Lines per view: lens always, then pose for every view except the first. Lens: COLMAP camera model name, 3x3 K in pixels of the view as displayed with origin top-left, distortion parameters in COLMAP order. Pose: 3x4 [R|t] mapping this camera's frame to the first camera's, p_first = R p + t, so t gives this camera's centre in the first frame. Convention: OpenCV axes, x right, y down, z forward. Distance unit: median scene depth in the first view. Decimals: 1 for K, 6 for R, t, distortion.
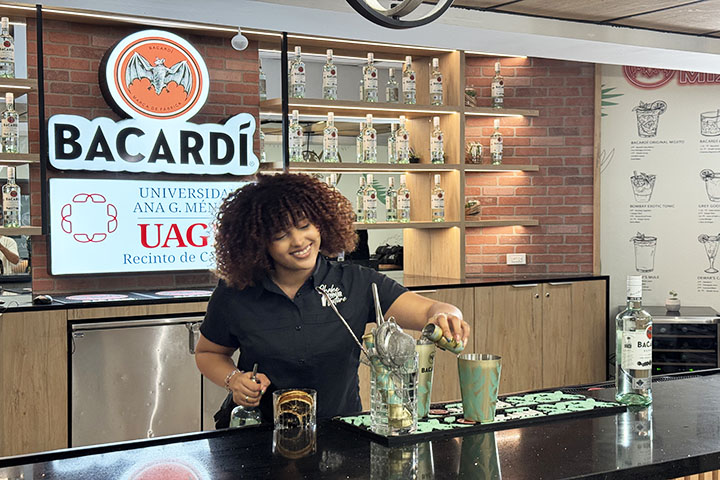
lens RADIAL K [[1056.9, 0, 382.4], [0, 1056.9, 260.3], [0, 0, 1]] dist [0.158151, 0.000000]
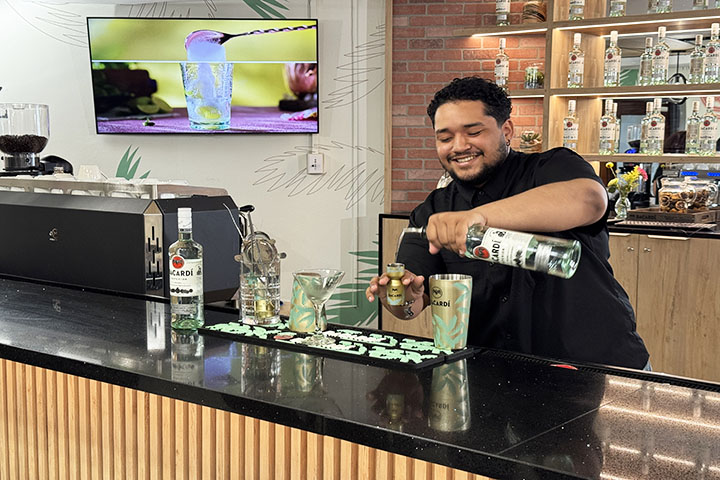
lens RADIAL K [[1056.9, 0, 349.4], [0, 1056.9, 271.3], [0, 0, 1]] dist [0.158151, 0.000000]
pose [[0.310420, 0.121038, -0.942862, 0.538863], [-0.047522, 0.992596, 0.111777, -0.019897], [0.949411, 0.010109, 0.313874, 0.346039]]
